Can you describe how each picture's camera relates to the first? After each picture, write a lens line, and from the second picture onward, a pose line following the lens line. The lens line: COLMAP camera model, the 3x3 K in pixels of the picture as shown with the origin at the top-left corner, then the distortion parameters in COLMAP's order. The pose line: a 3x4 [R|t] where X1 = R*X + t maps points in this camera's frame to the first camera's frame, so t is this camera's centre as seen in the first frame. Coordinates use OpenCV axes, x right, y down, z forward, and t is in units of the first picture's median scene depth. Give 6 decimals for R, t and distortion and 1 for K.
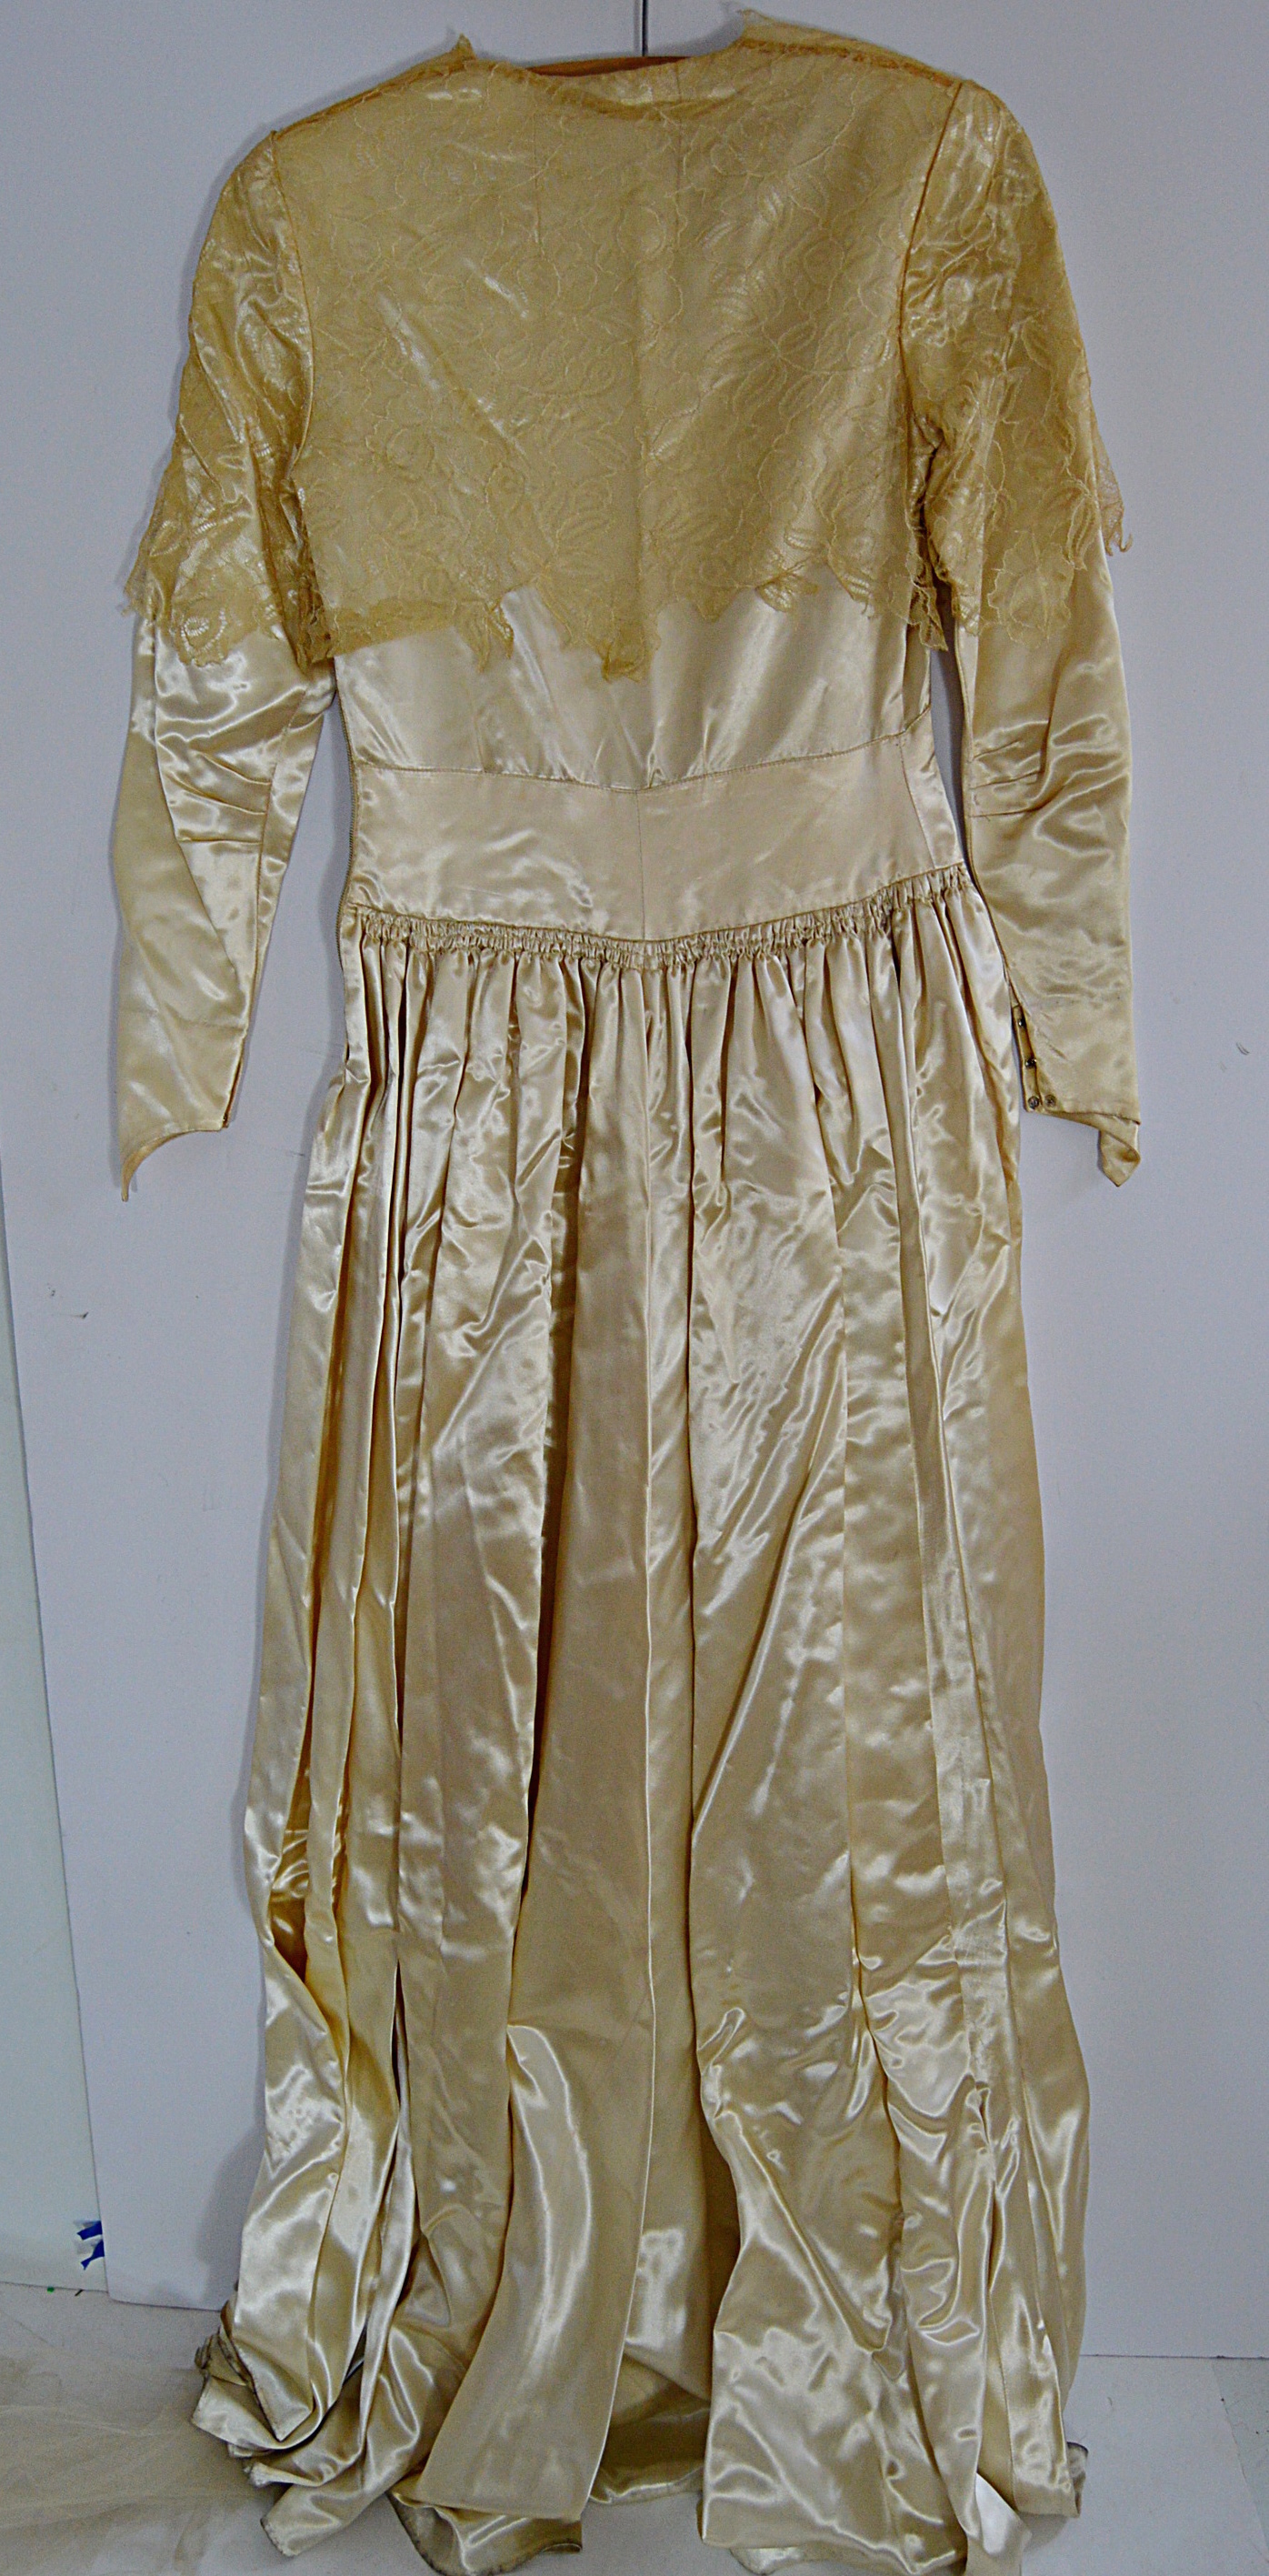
lens RADIAL K [[2169.9, 0, 627.1], [0, 2169.9, 1292.8], [0, 0, 1]] dist [-0.081925, 0.026358]
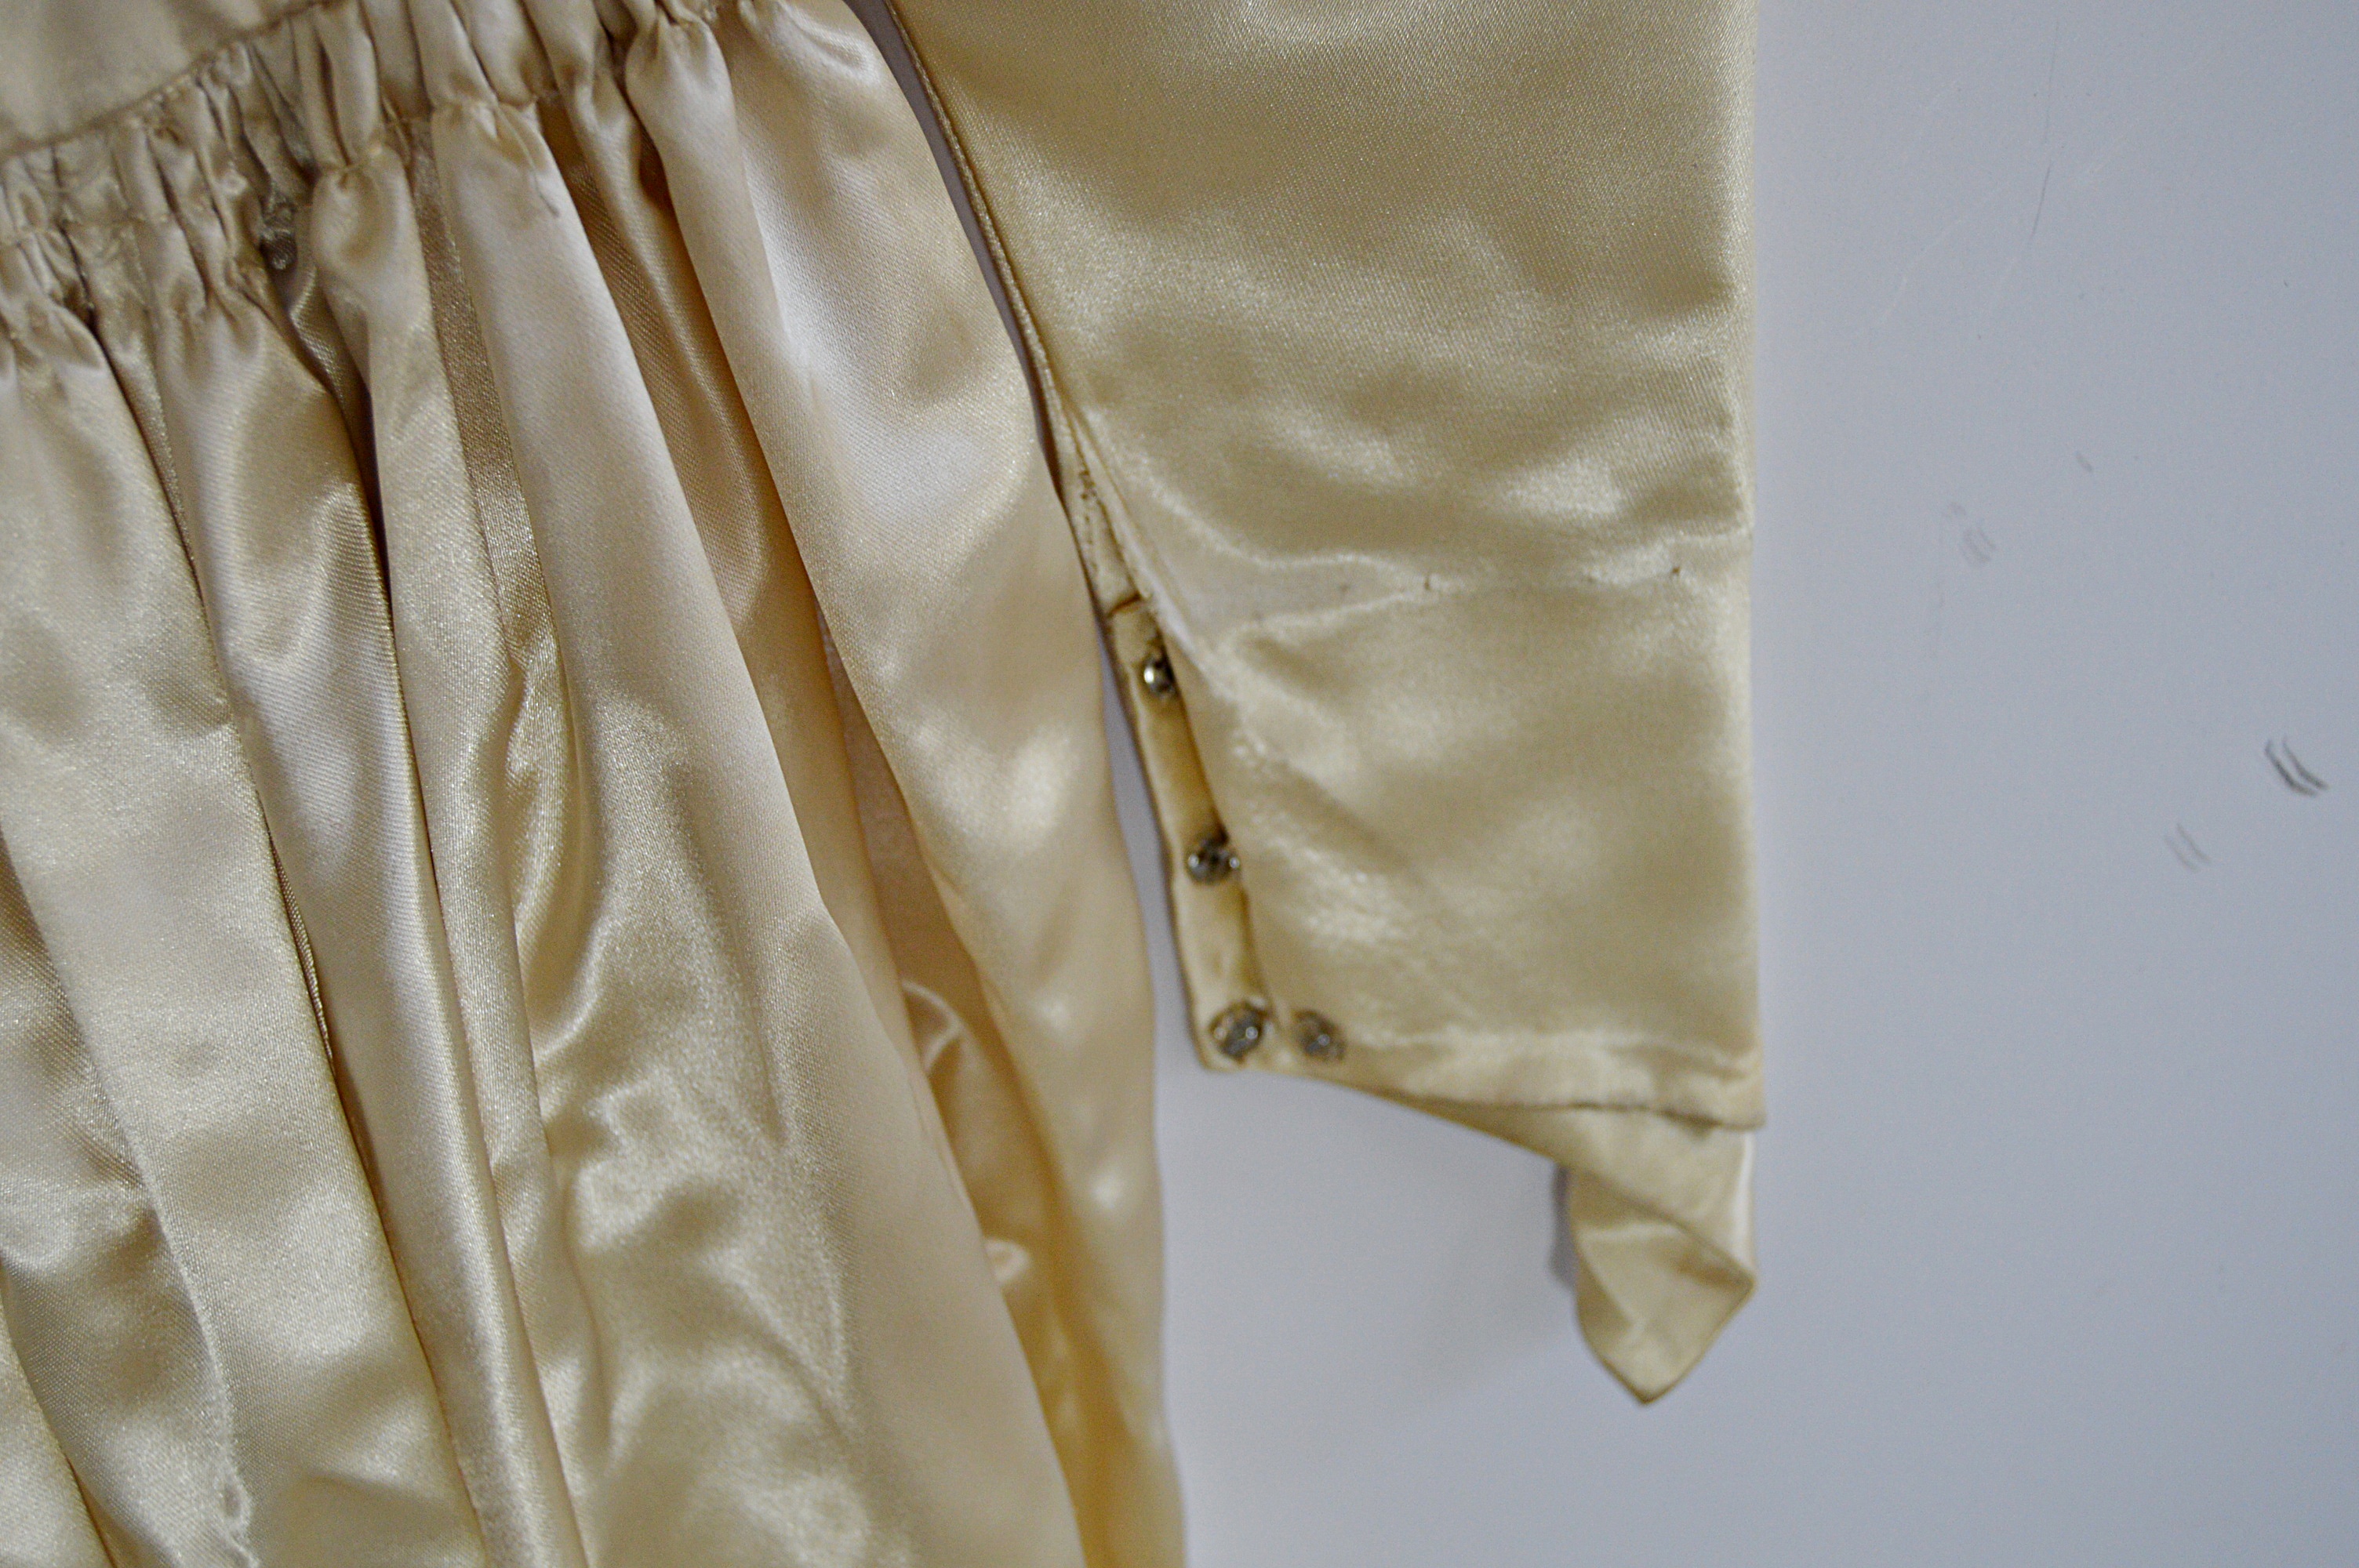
lens RADIAL K [[3152.8, 0, 1168.2], [0, 3152.8, 786.2], [0, 0, 1]] dist [-0.060808, 0.000000]
pose [[0.996827, -0.033051, 0.072407, 0.172256], [0.014352, 0.969437, 0.244922, -0.192648], [-0.078289, -0.243106, 0.966835, 0.772920]]
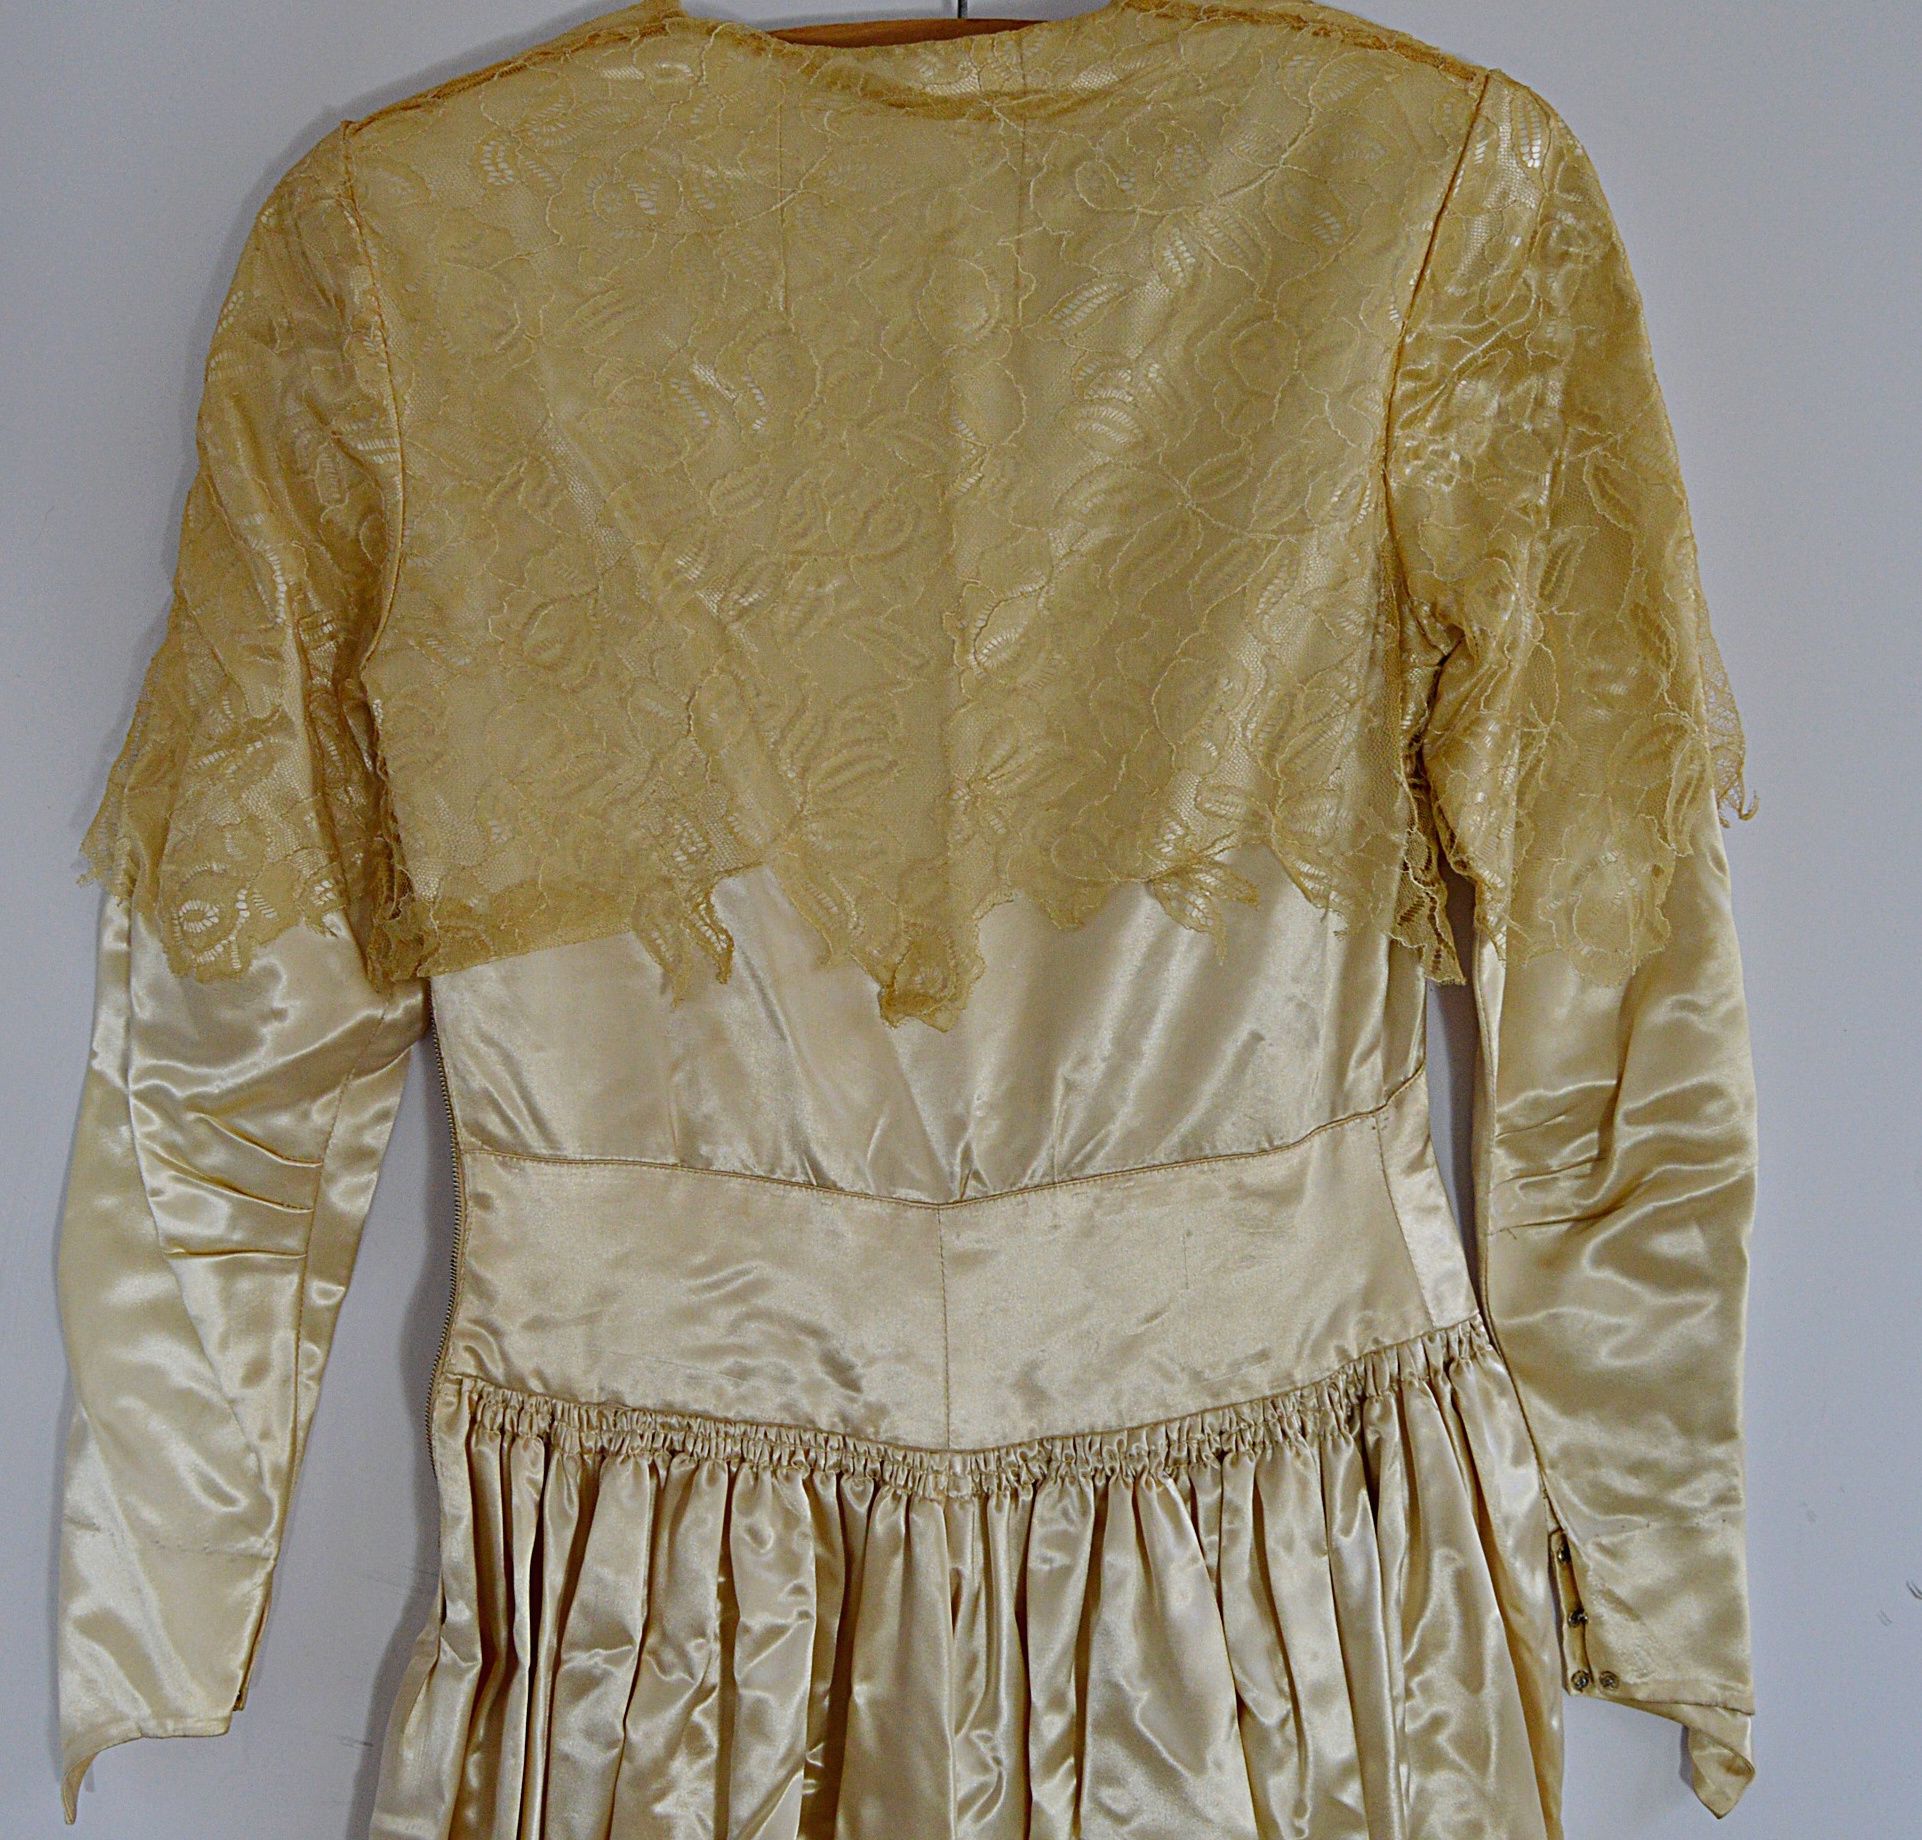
lens RADIAL K [[2391.8, 0, 883.3], [0, 2391.8, 940.7], [0, 0, 1]] dist [-0.084105, 0.000000]
pose [[0.999006, 0.005907, 0.044192, -0.040581], [0.000219, 0.990521, -0.137358, -0.216208], [-0.044585, 0.137232, 0.989535, 0.346401]]
